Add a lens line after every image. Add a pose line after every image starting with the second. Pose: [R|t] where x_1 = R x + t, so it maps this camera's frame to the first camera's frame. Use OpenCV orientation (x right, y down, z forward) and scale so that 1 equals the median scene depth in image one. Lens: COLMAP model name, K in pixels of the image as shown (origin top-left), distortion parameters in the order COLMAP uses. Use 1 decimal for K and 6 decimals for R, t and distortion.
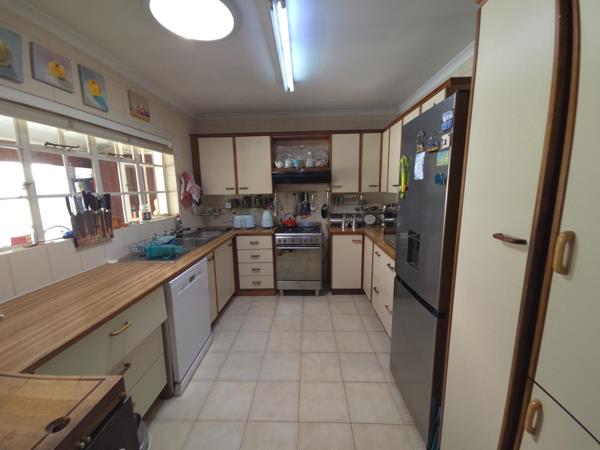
lens RADIAL K [[242.6, 0, 300.7], [0, 242.6, 226.7], [0, 0, 1]] dist [0.000618, -0.003243]
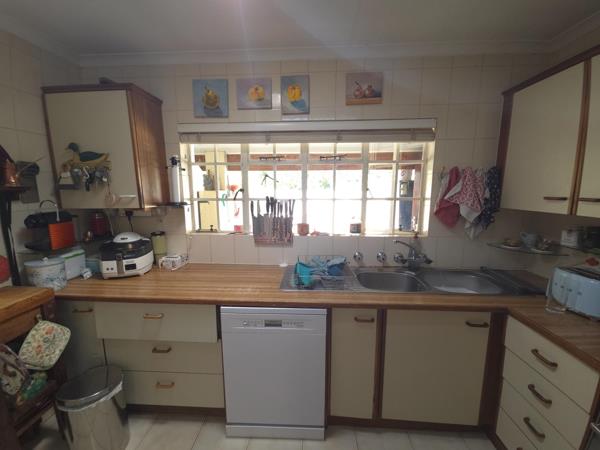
lens RADIAL K [[242.6, 0, 301.1], [0, 242.6, 228.5], [0, 0, 1]] dist [0.000618, -0.003243]
pose [[-0.029595, 0.164016, -0.986014, 0.199514], [-0.160429, 0.972878, 0.166646, -0.184168], [0.986604, 0.163117, -0.002480, 1.015641]]
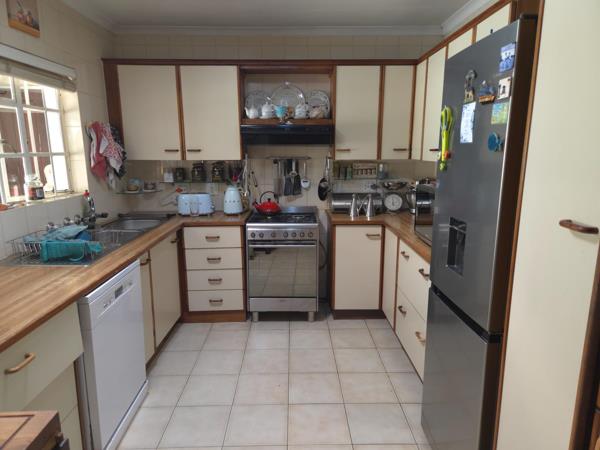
lens RADIAL K [[399.6, 0, 302.5], [0, 399.6, 227.2], [0, 0, 1]] dist [0.057770, -0.043776]
pose [[0.998495, 0.004672, 0.054636, -0.023731], [-0.006365, 0.999504, 0.030856, 0.007154], [-0.054465, -0.031158, 0.998029, -0.081040]]
